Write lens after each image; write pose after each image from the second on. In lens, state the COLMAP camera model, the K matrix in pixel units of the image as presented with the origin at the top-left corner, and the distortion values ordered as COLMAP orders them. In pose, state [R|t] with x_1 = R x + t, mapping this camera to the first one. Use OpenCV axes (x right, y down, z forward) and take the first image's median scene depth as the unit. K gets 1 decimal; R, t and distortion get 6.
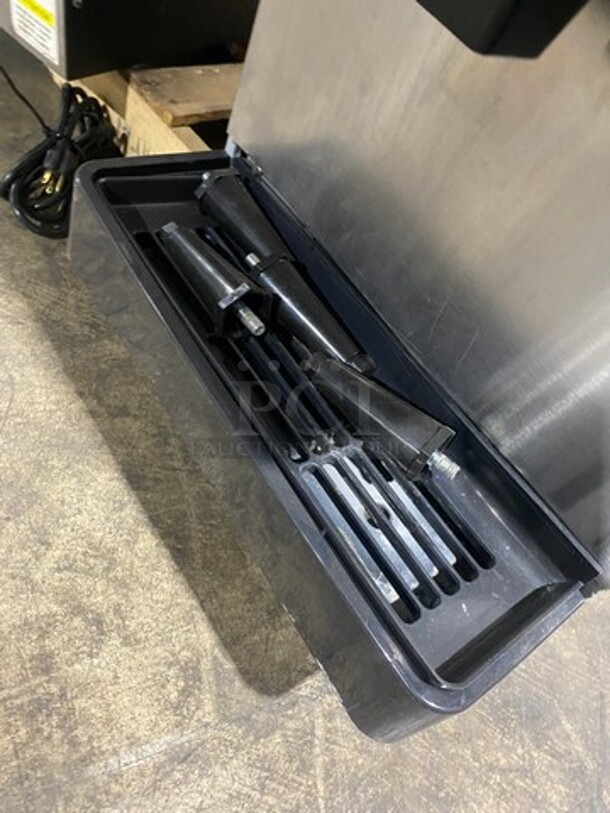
lens RADIAL K [[617.1, 0, 303.1], [0, 617.1, 408.4], [0, 0, 1]] dist [-0.027186, 0.003798]
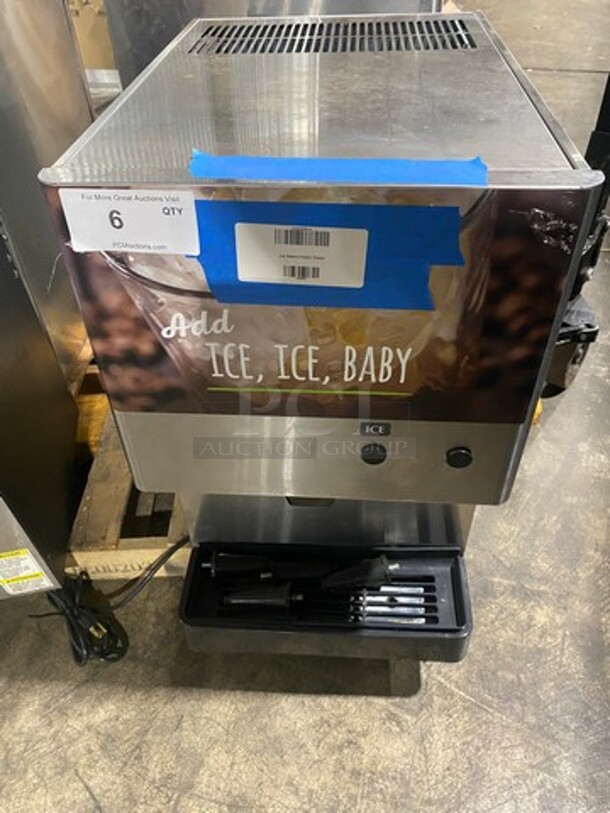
lens RADIAL K [[617.1, 0, 303.1], [0, 617.1, 408.4], [0, 0, 1]] dist [-0.027186, 0.003798]
pose [[0.583847, -0.748313, 0.314881, -0.233602], [0.758765, 0.640910, 0.116231, -0.752791], [-0.288788, 0.171060, 0.941987, -1.126487]]
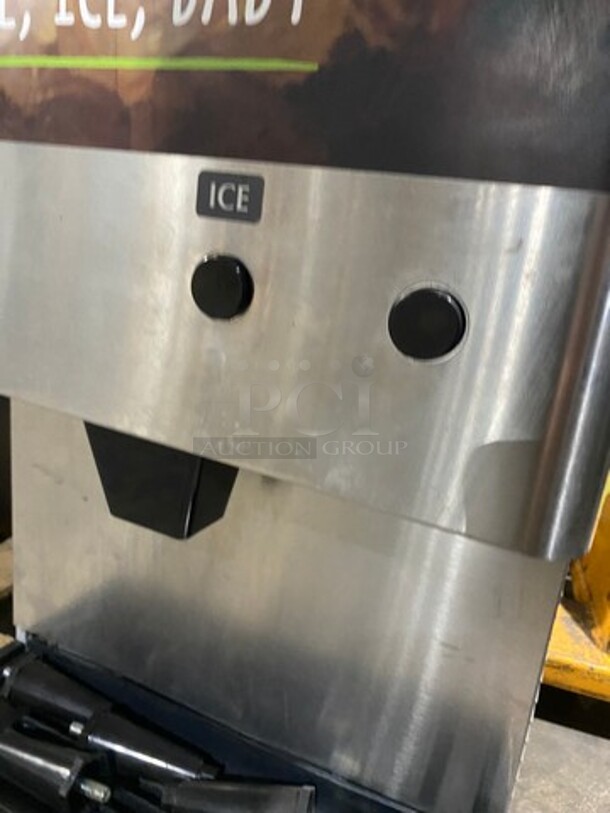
lens RADIAL K [[607.7, 0, 304.6], [0, 607.7, 432.3], [0, 0, 1]] dist [-0.005847, -0.000646]
pose [[0.857558, -0.348932, 0.377942, 0.040343], [0.490118, 0.777296, -0.394456, -0.030676], [-0.156134, 0.523505, 0.837595, -0.218852]]
